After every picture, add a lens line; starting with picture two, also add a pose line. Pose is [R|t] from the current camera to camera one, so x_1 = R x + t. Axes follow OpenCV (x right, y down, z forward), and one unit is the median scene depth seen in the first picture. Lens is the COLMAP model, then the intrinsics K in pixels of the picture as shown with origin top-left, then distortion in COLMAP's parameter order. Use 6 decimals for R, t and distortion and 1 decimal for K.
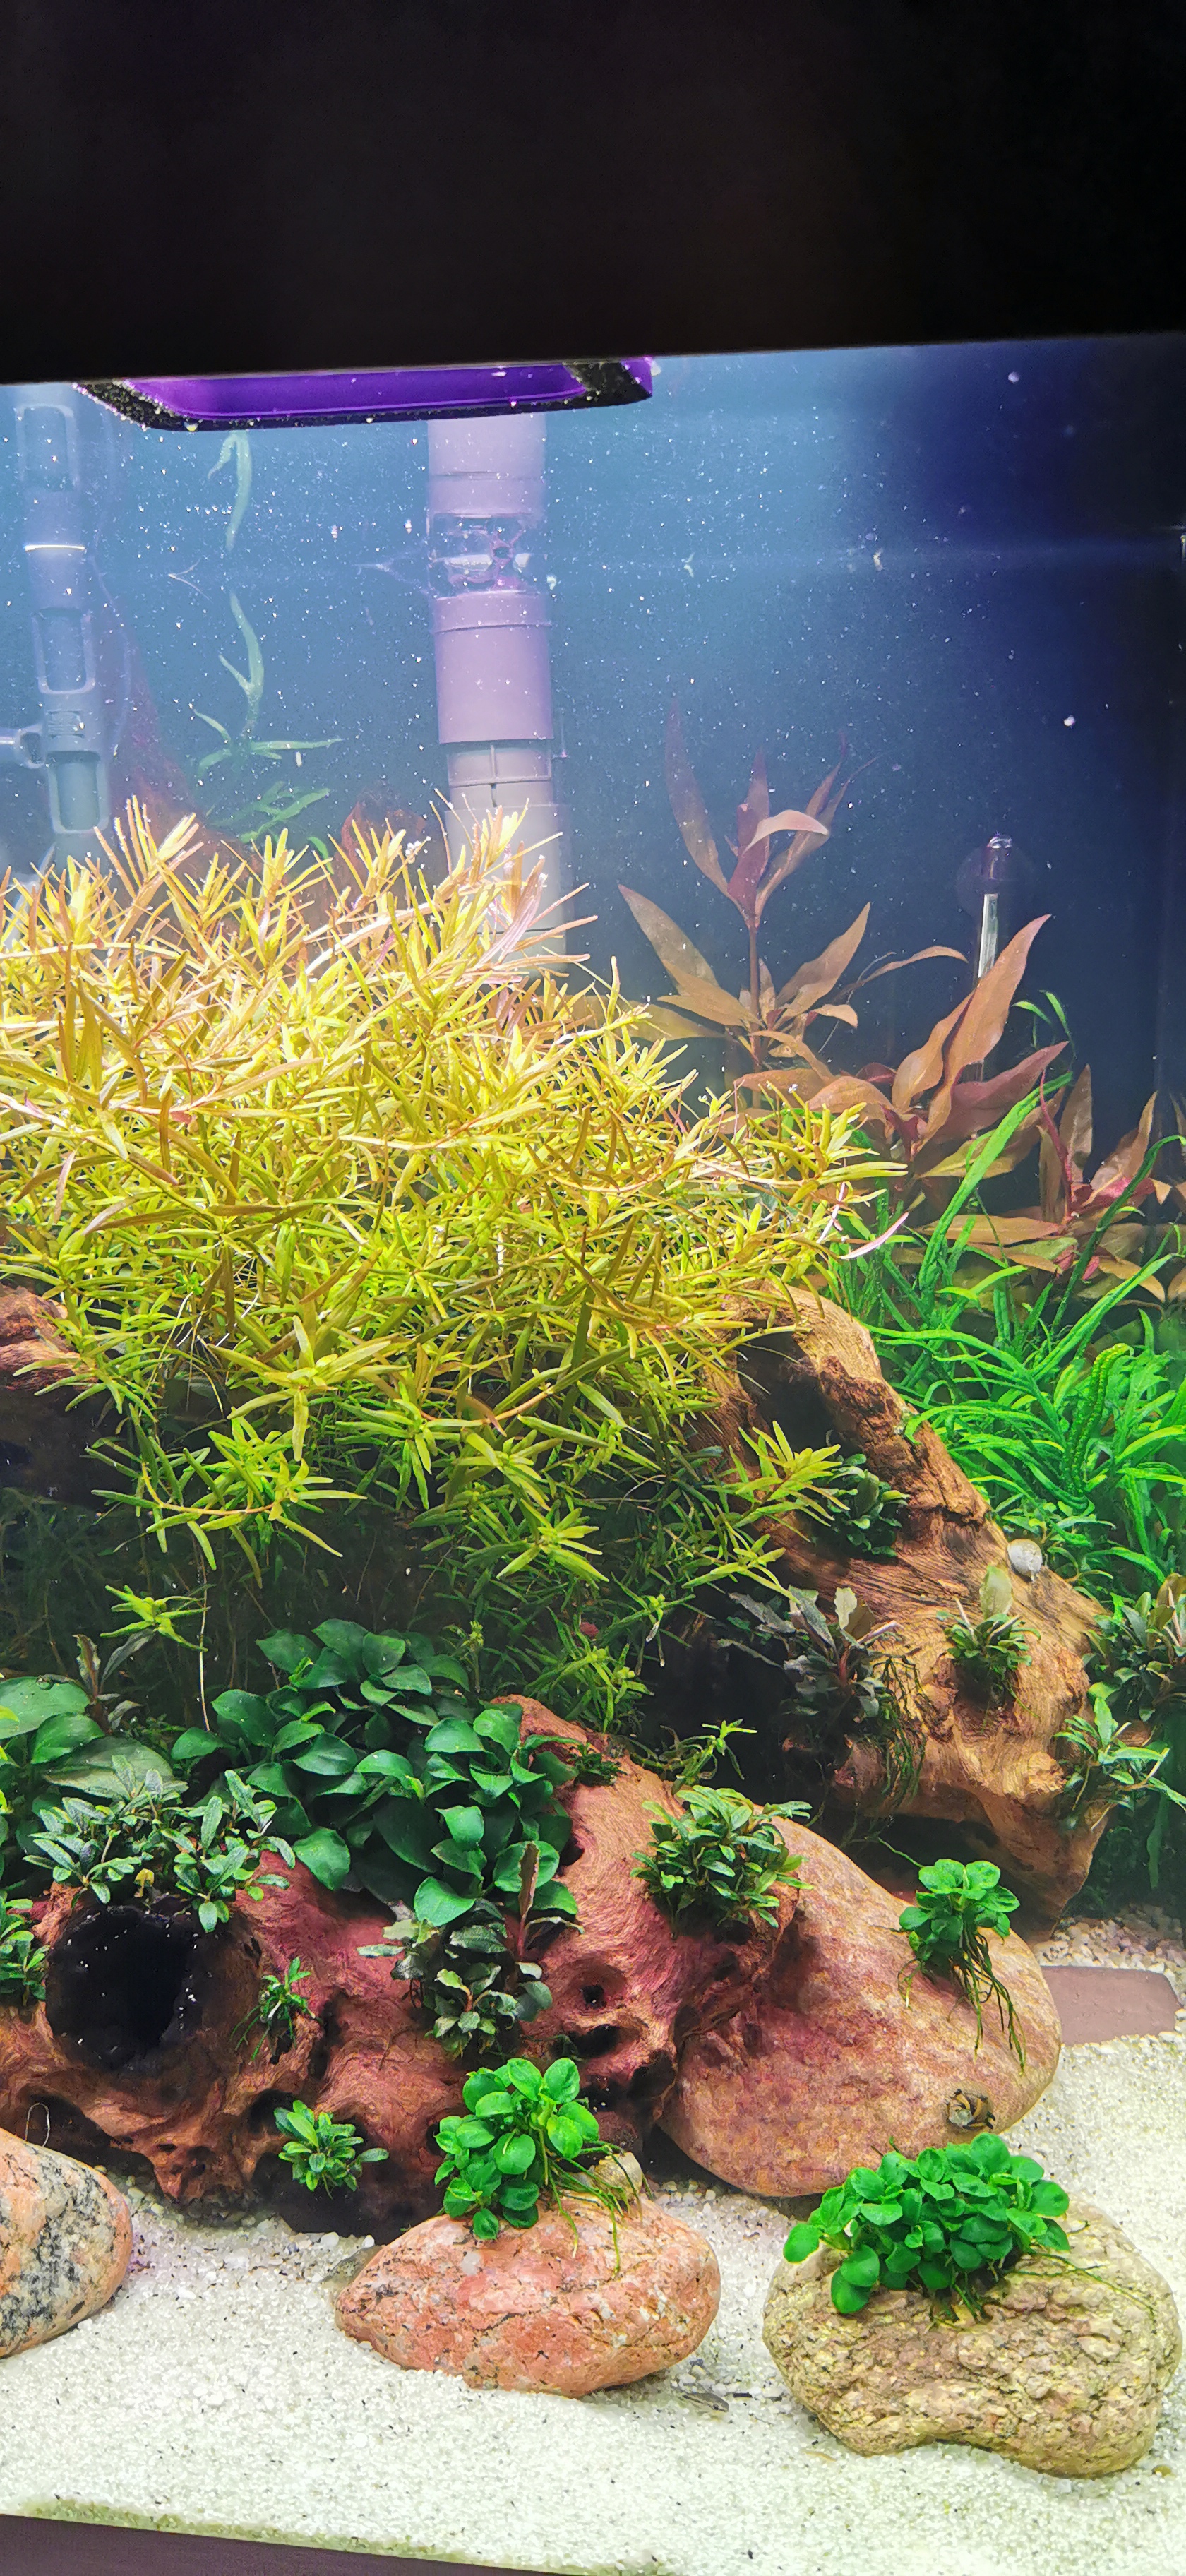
lens RADIAL K [[1946.2, 0, 637.1], [0, 1946.2, 1288.2], [0, 0, 1]] dist [0.078296, -0.172469]
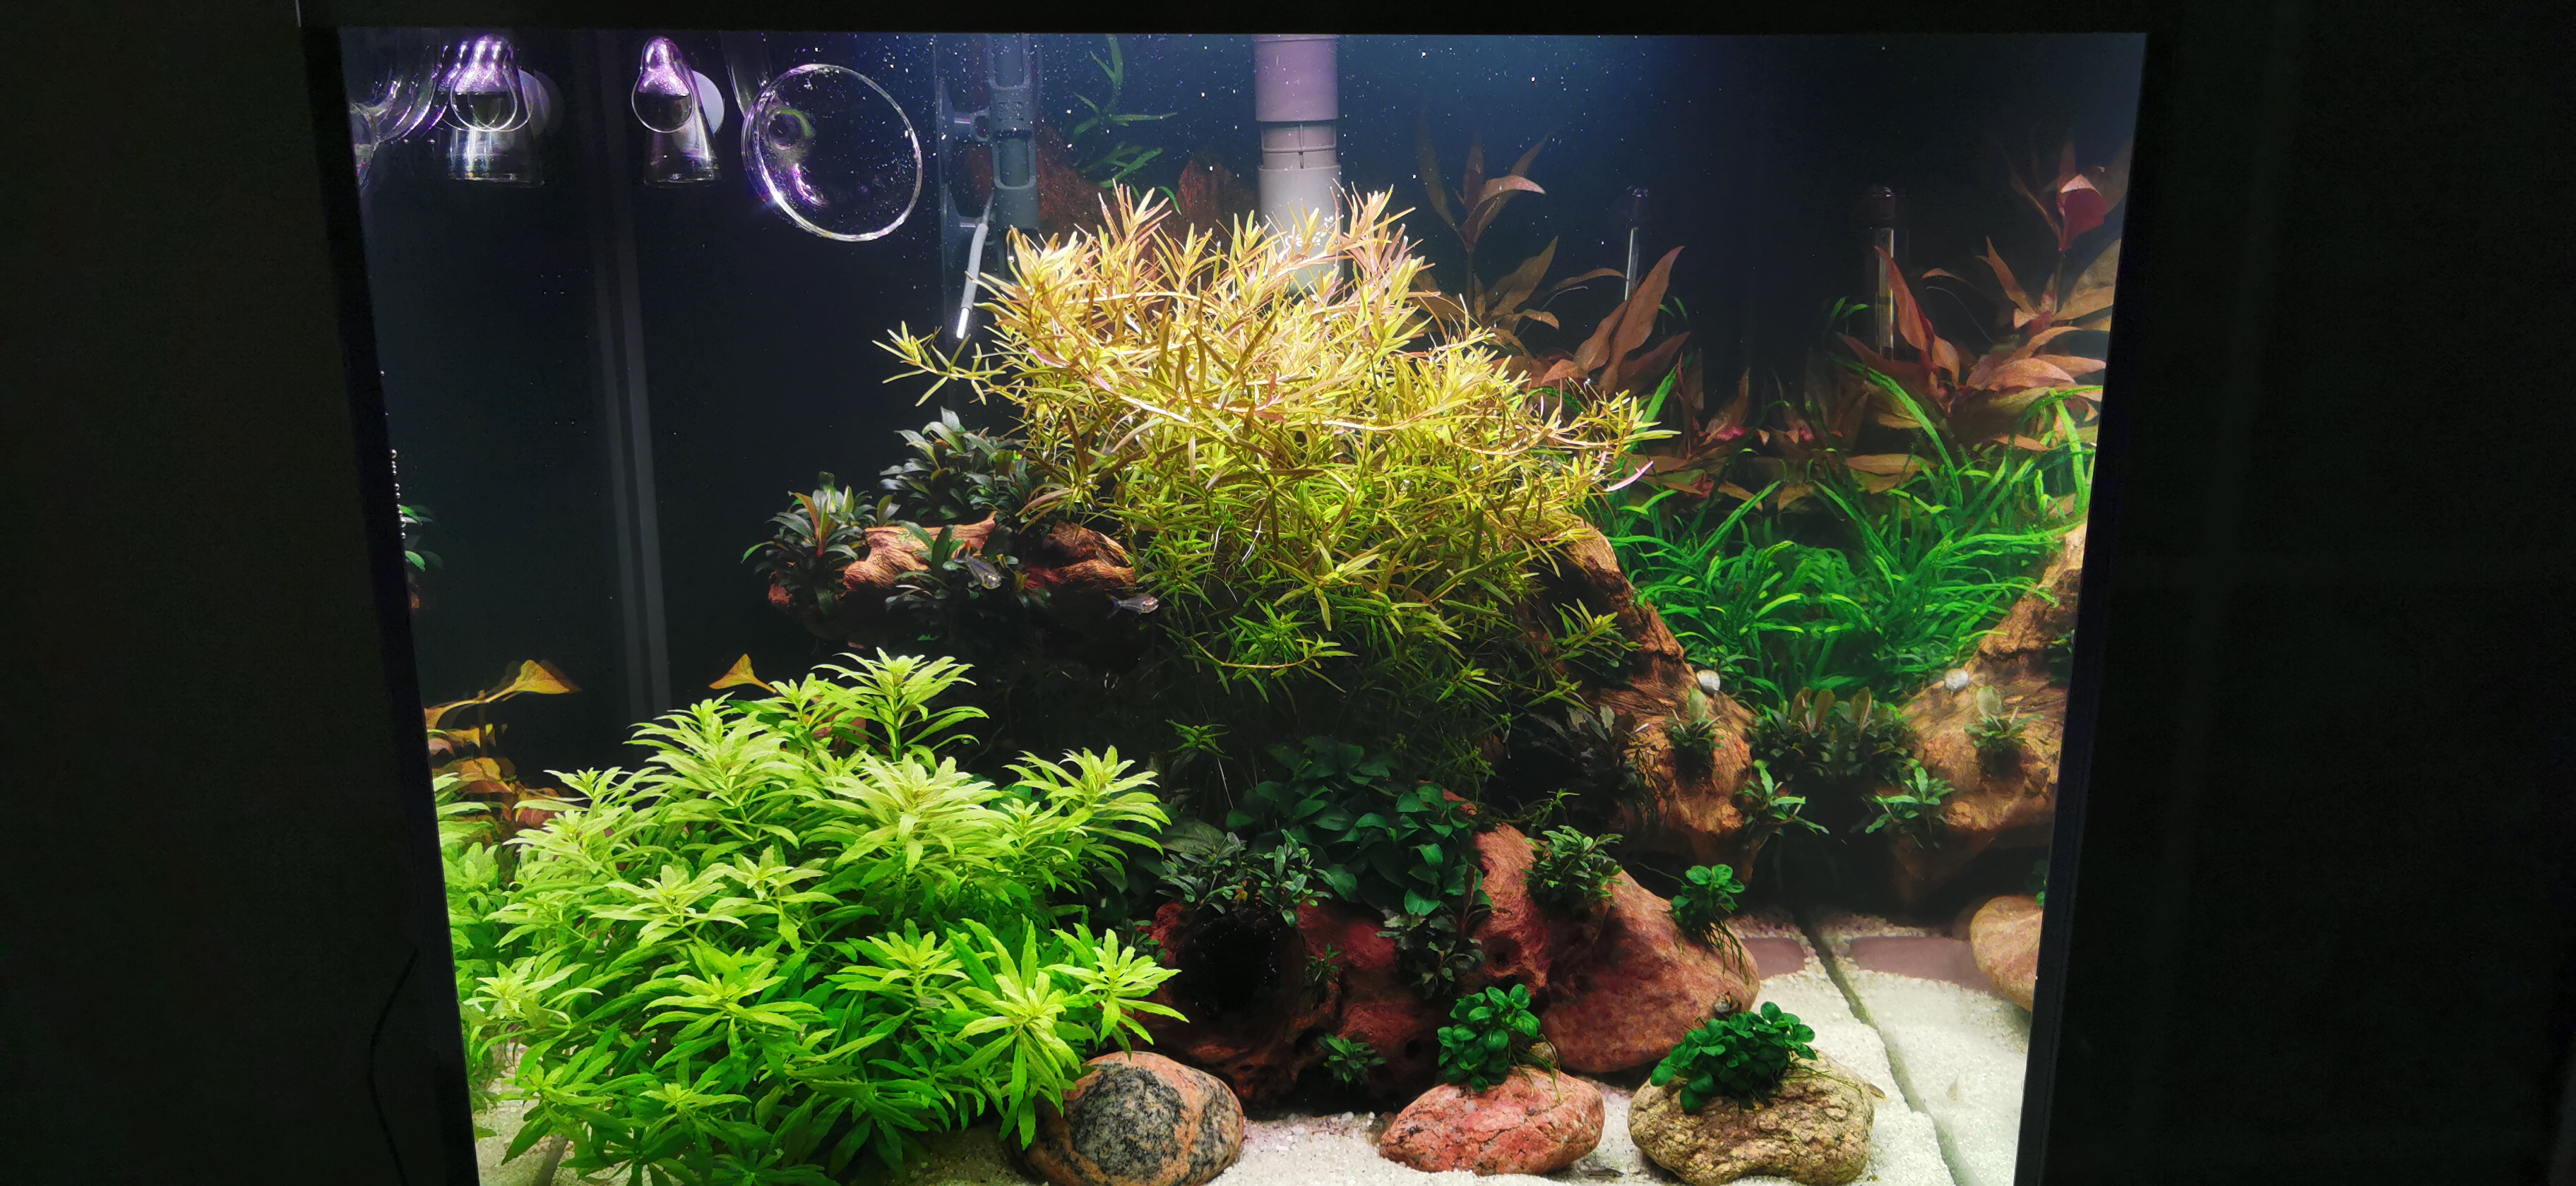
lens RADIAL K [[1956.4, 0, 1292.1], [0, 1956.4, 606.0], [0, 0, 1]] dist [-0.019614, -0.000653]
pose [[0.981750, -0.034886, 0.186950, -0.471744], [0.023951, 0.997885, 0.060435, -0.025971], [-0.188663, -0.054854, 0.980509, -0.509461]]
